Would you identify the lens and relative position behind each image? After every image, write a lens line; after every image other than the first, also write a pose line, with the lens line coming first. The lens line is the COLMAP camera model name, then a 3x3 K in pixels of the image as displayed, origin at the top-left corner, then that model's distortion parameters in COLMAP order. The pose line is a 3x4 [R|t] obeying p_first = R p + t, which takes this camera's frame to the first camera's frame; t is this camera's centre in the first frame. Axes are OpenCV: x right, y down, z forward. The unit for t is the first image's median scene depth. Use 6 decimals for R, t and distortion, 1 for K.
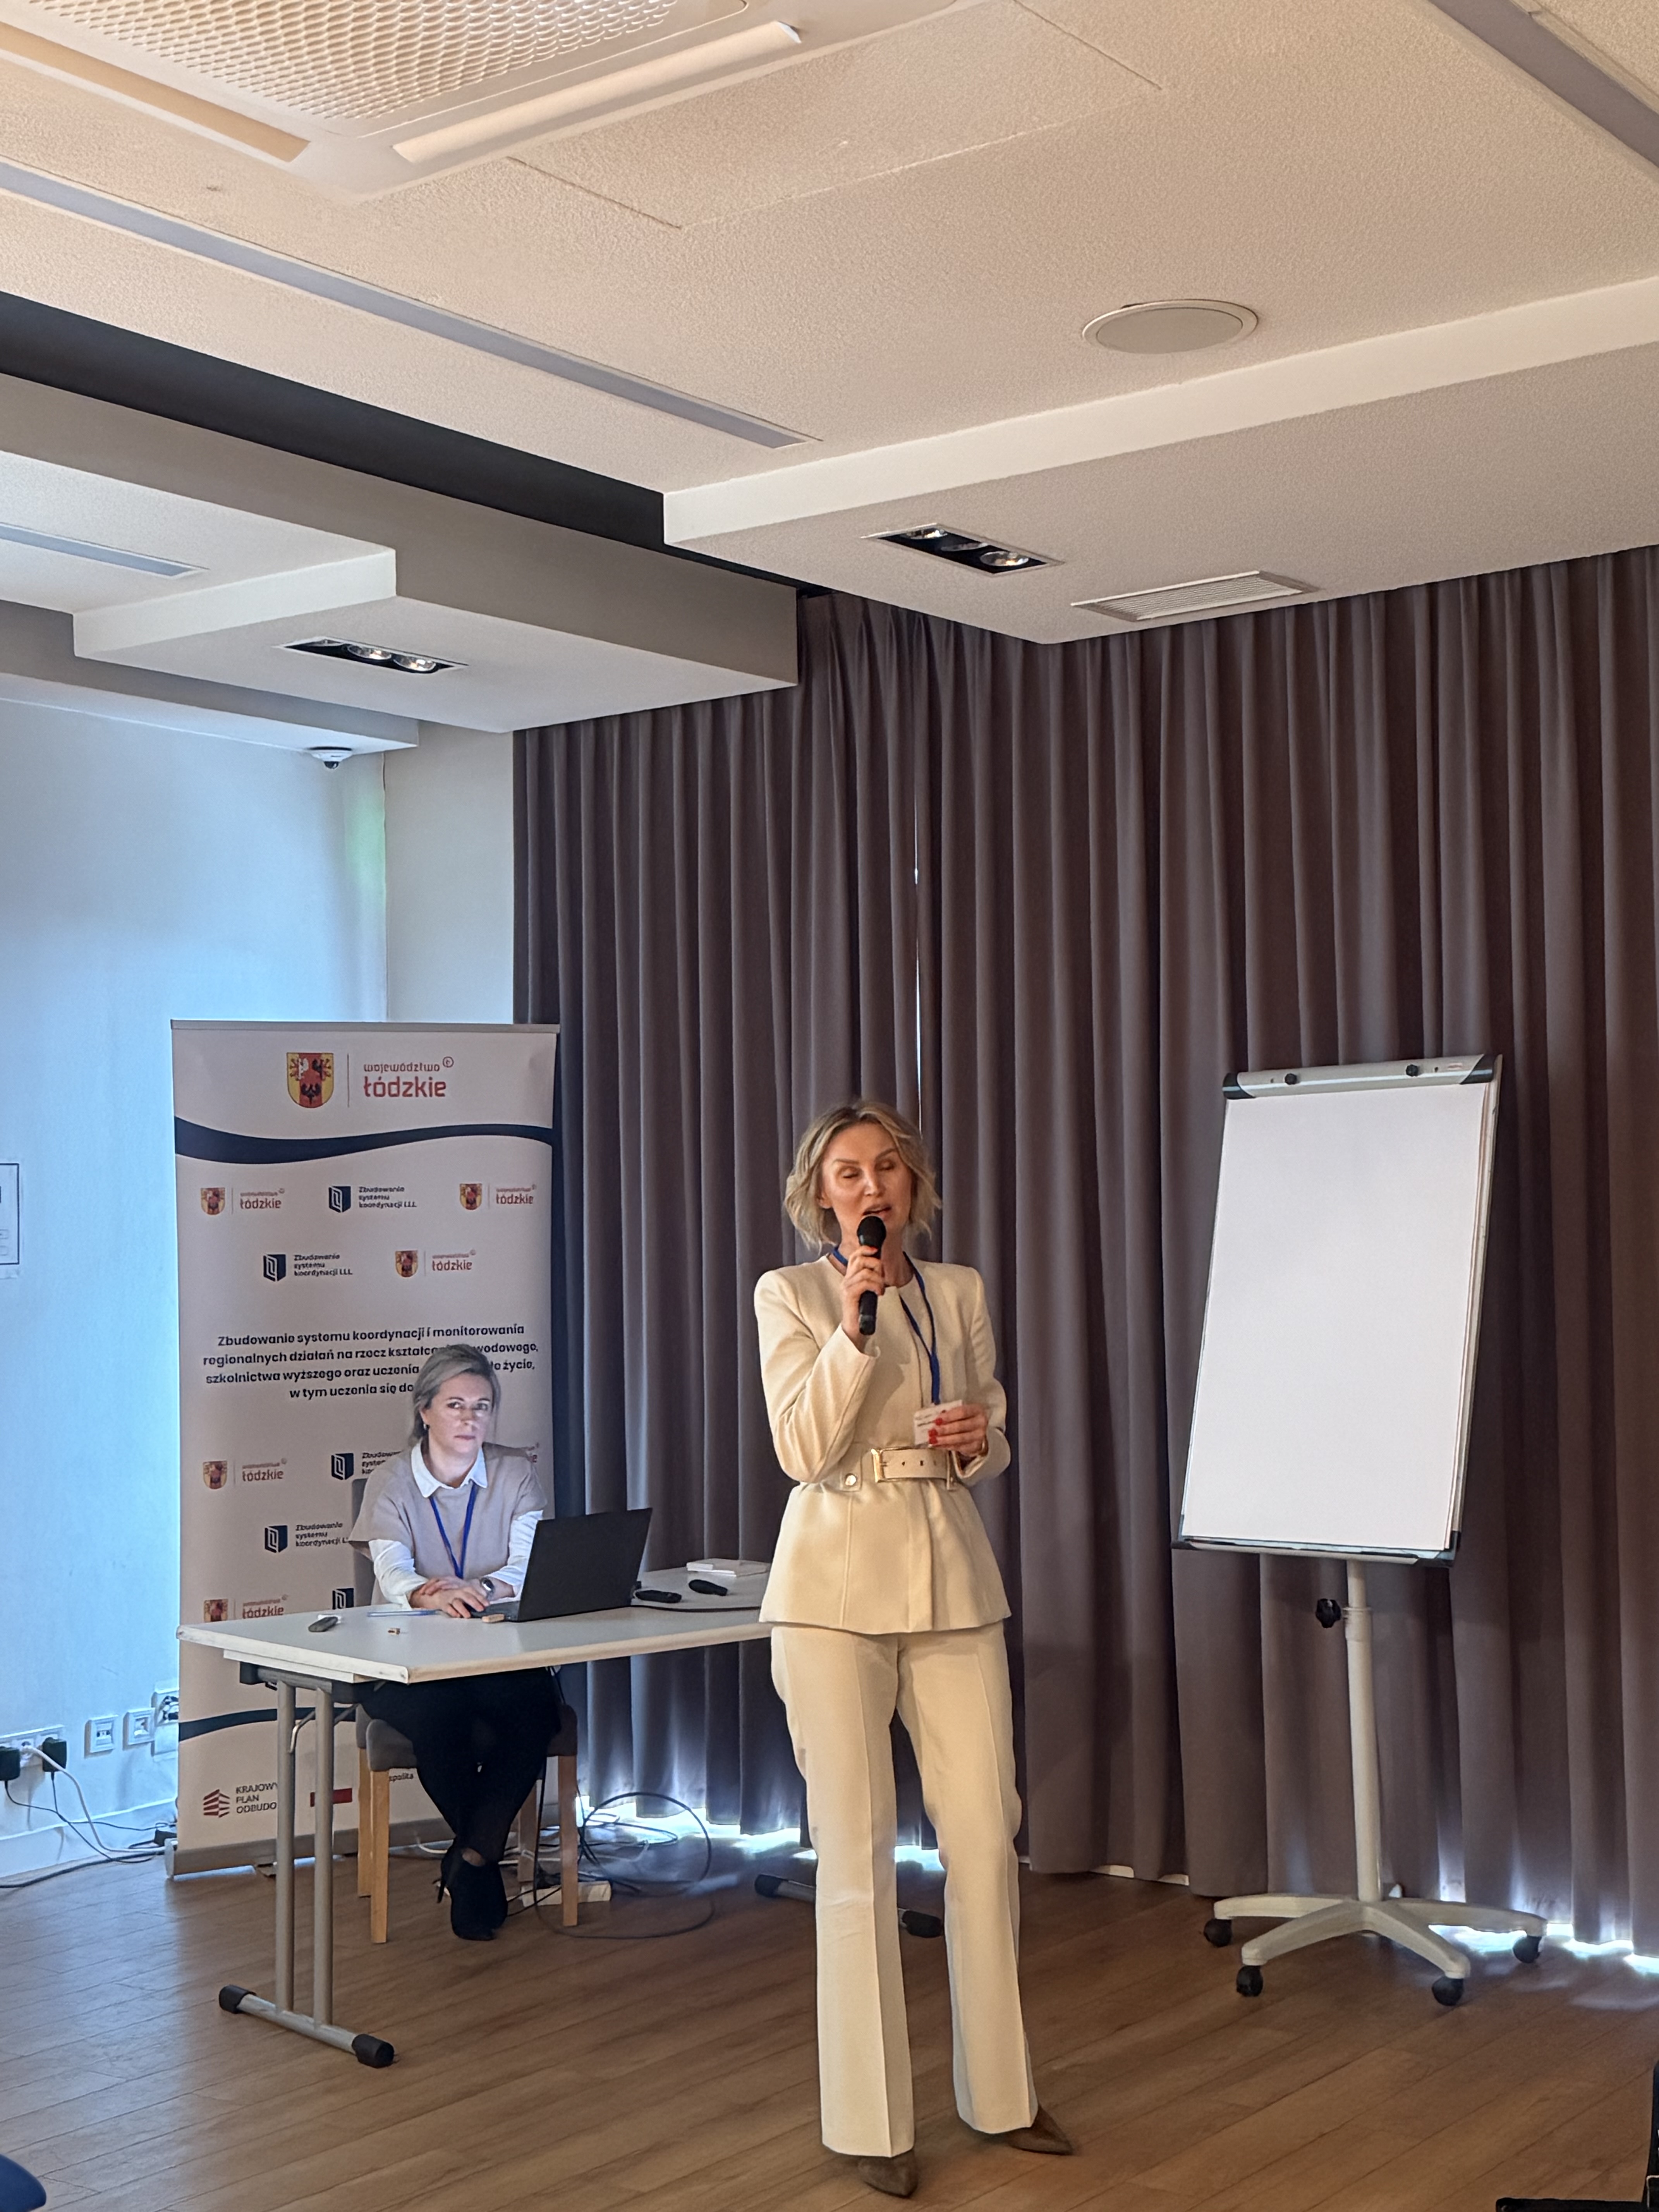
lens RADIAL K [[2934.7, 0, 839.0], [0, 2934.7, 1114.6], [0, 0, 1]] dist [0.220720, -0.452846]
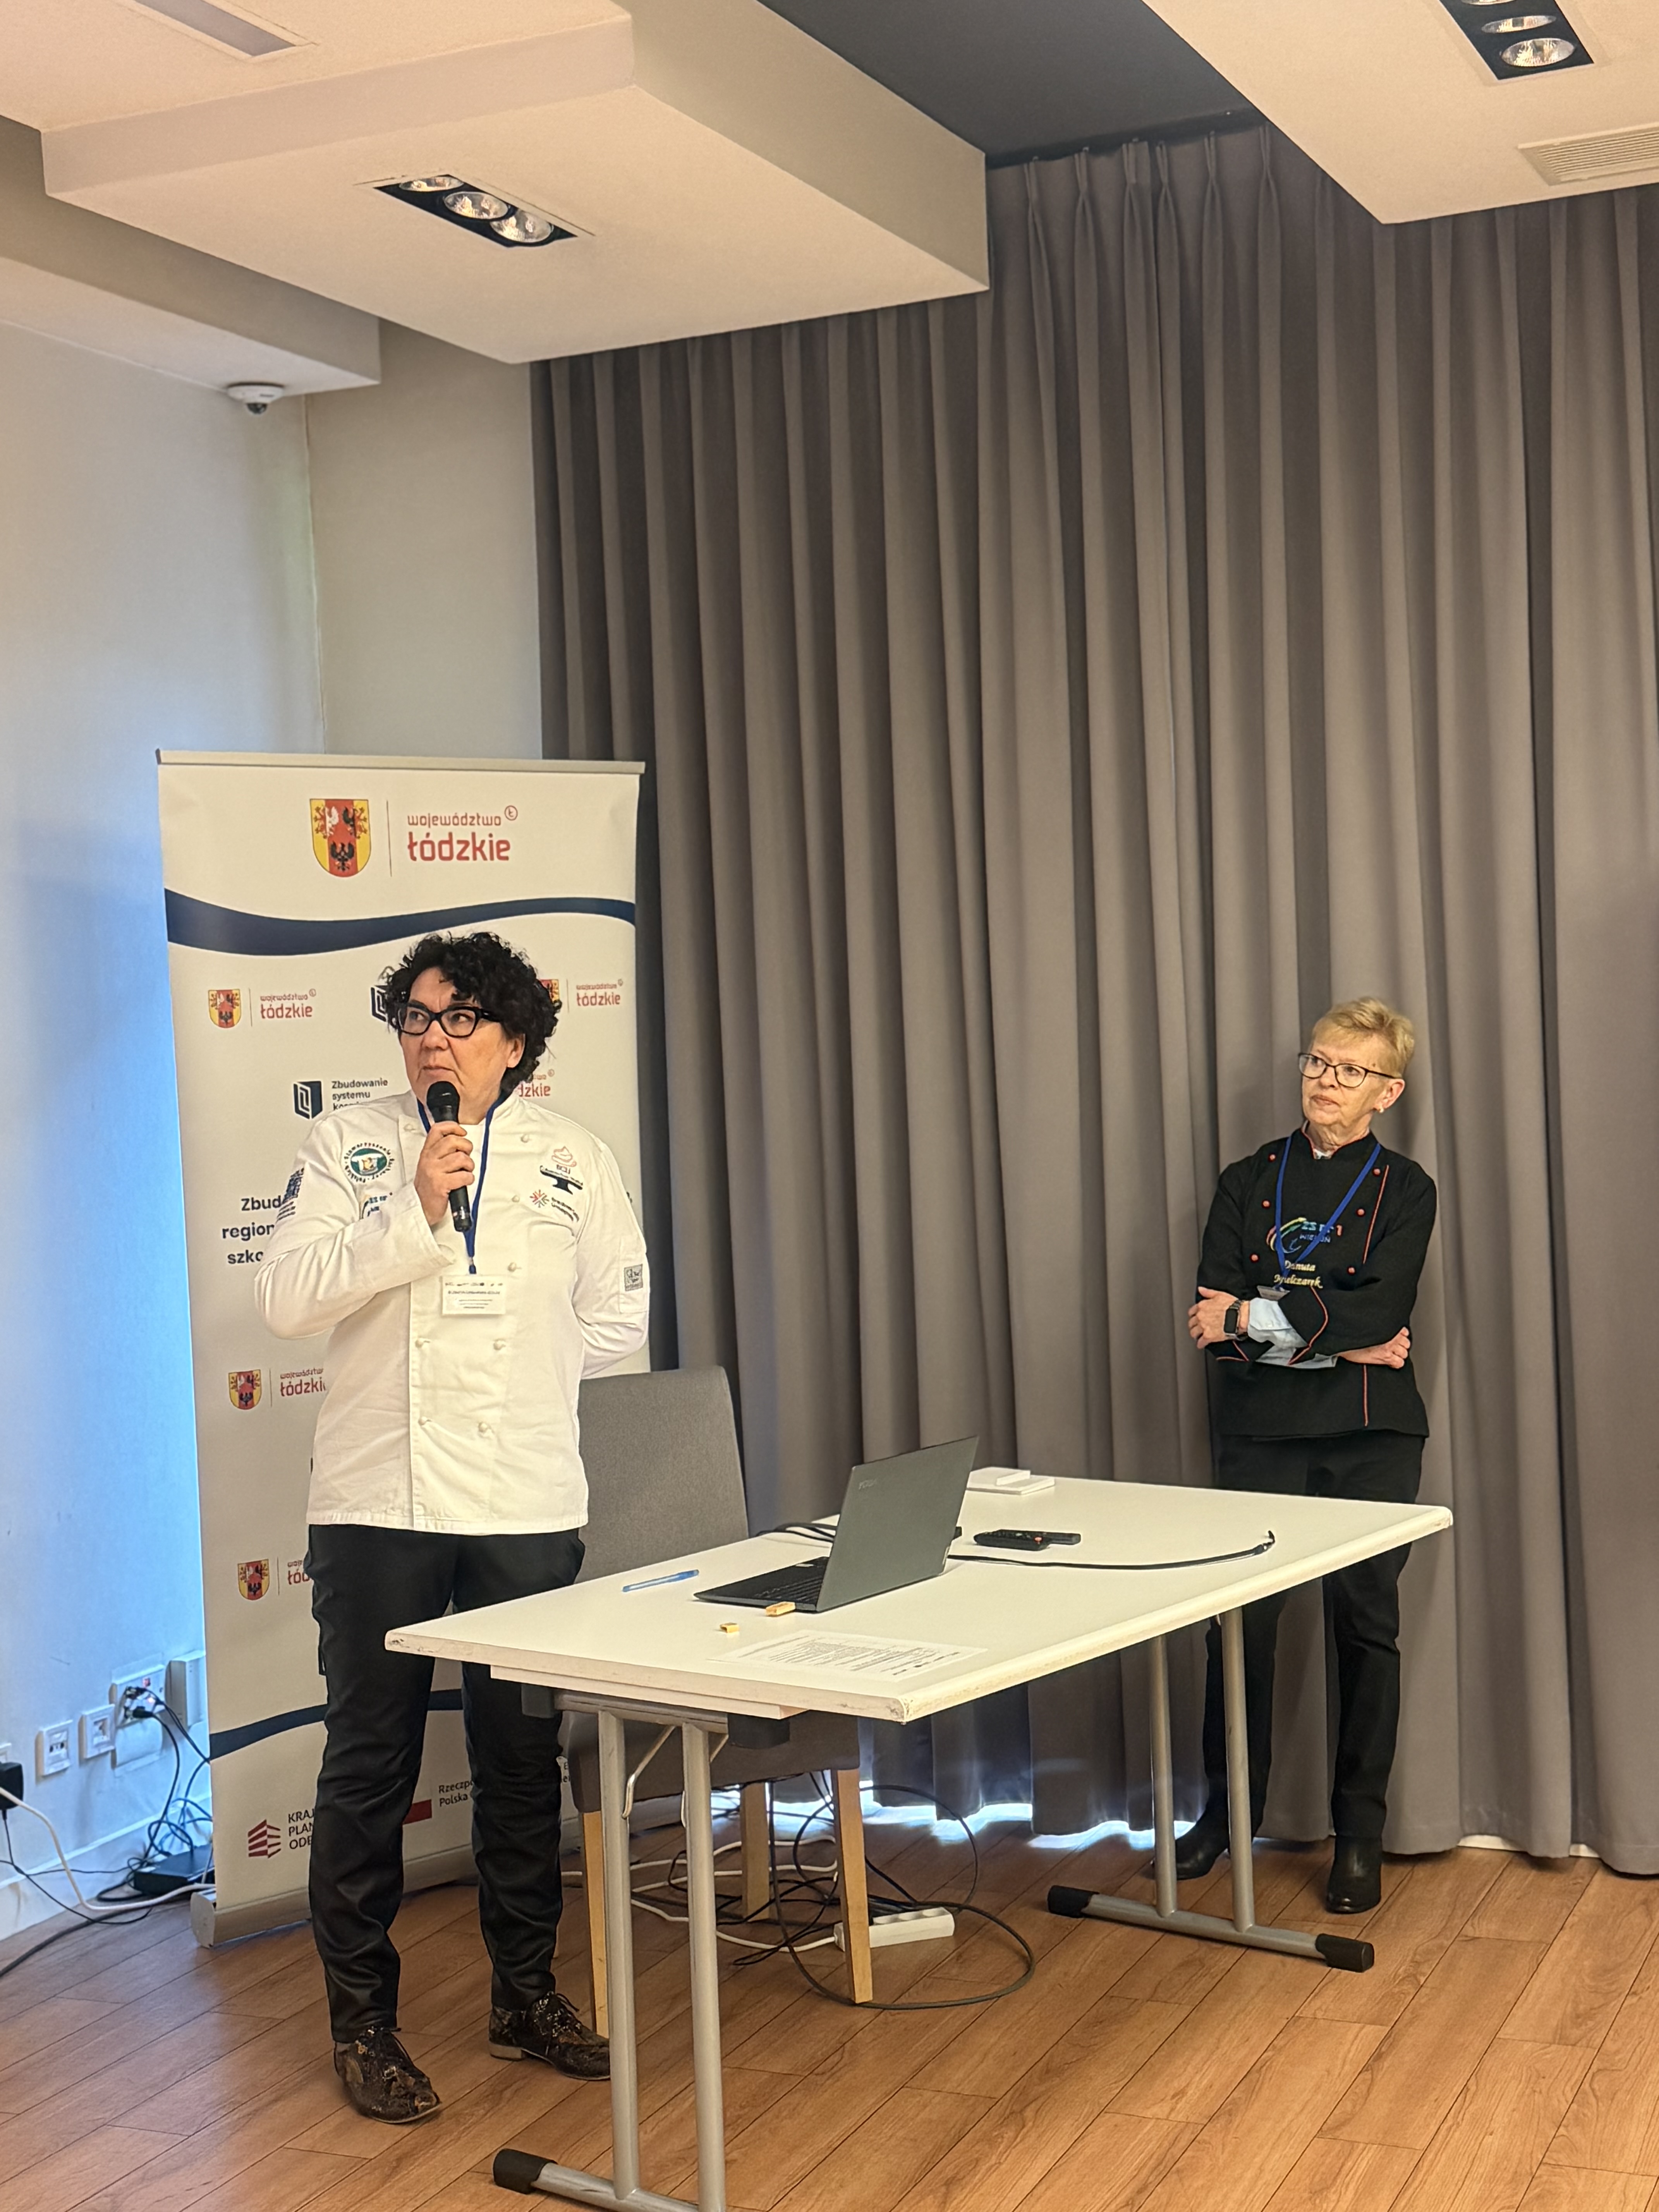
lens RADIAL K [[2934.8, 0, 824.3], [0, 2934.8, 1109.8], [0, 0, 1]] dist [0.203365, -0.364655]
pose [[0.977214, -0.030835, 0.210007, -0.221076], [0.017210, 0.997645, 0.066402, 0.008783], [-0.211560, -0.061274, 0.975442, 0.276292]]
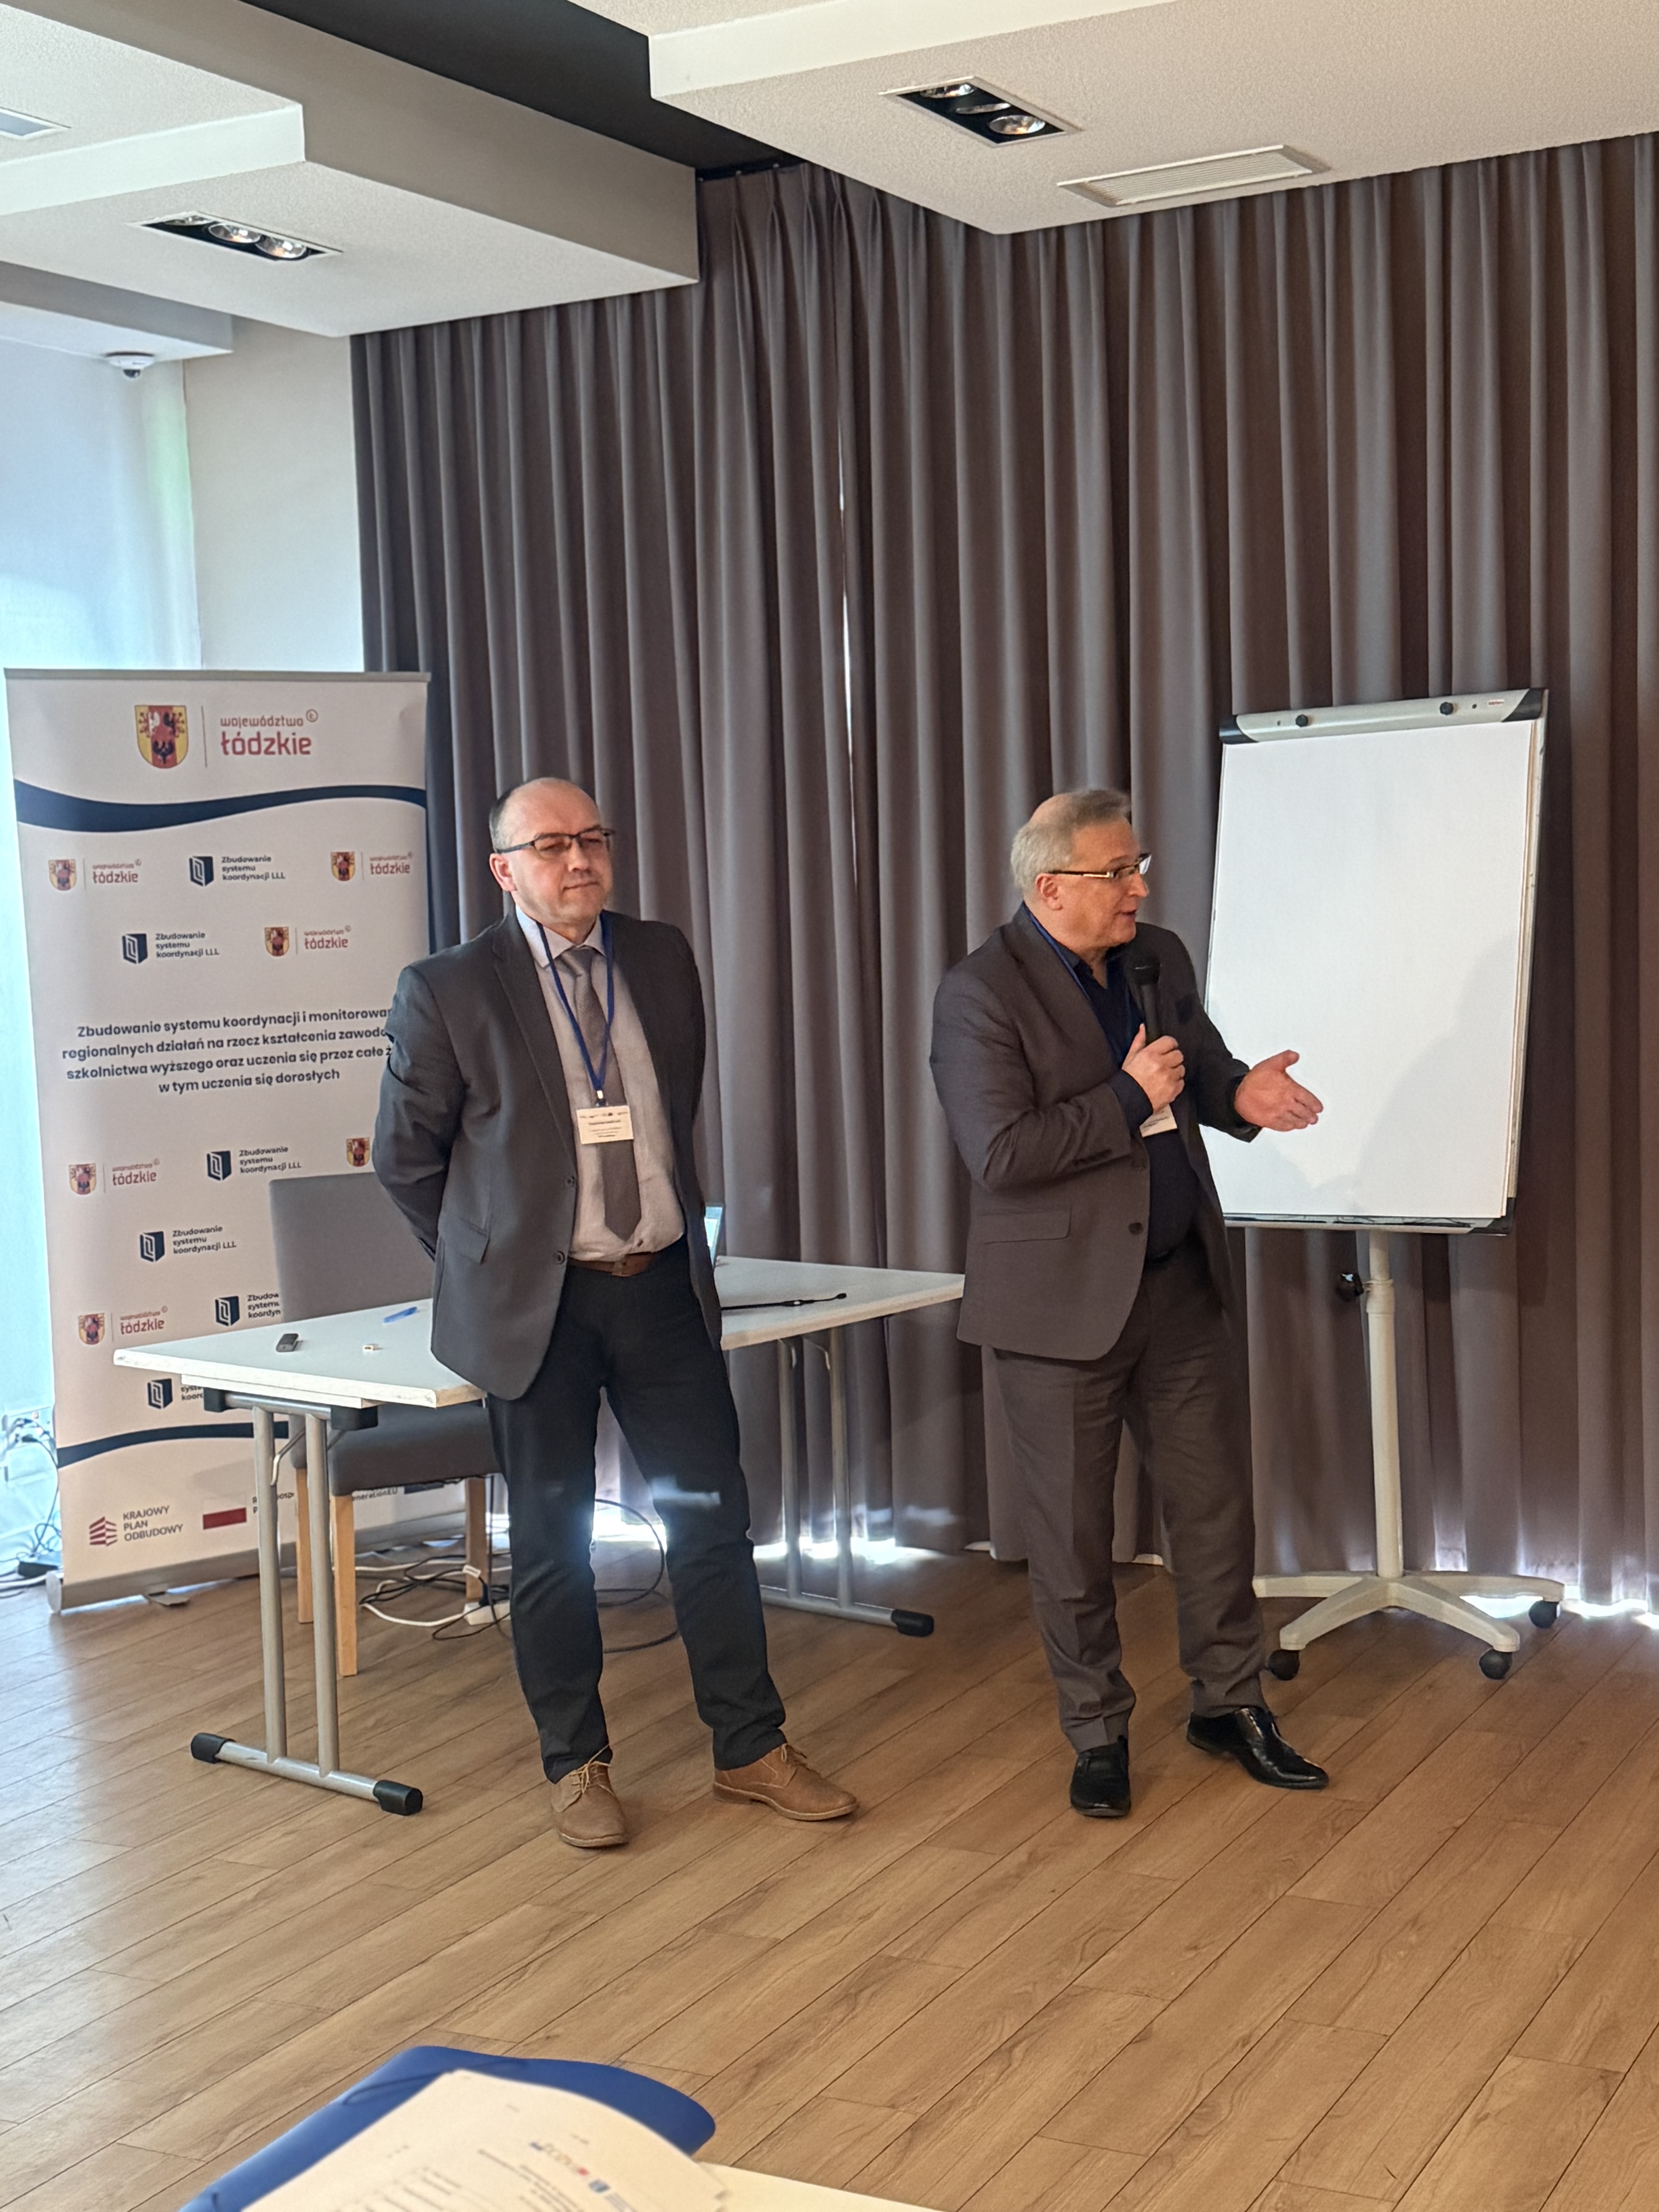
lens RADIAL K [[2934.8, 0, 824.3], [0, 2934.8, 1109.8], [0, 0, 1]] dist [0.203365, -0.364655]
pose [[0.989590, -0.031102, 0.140512, -0.113073], [0.015029, 0.993364, 0.114031, 0.001003], [-0.143126, -0.110732, 0.983490, 0.082941]]
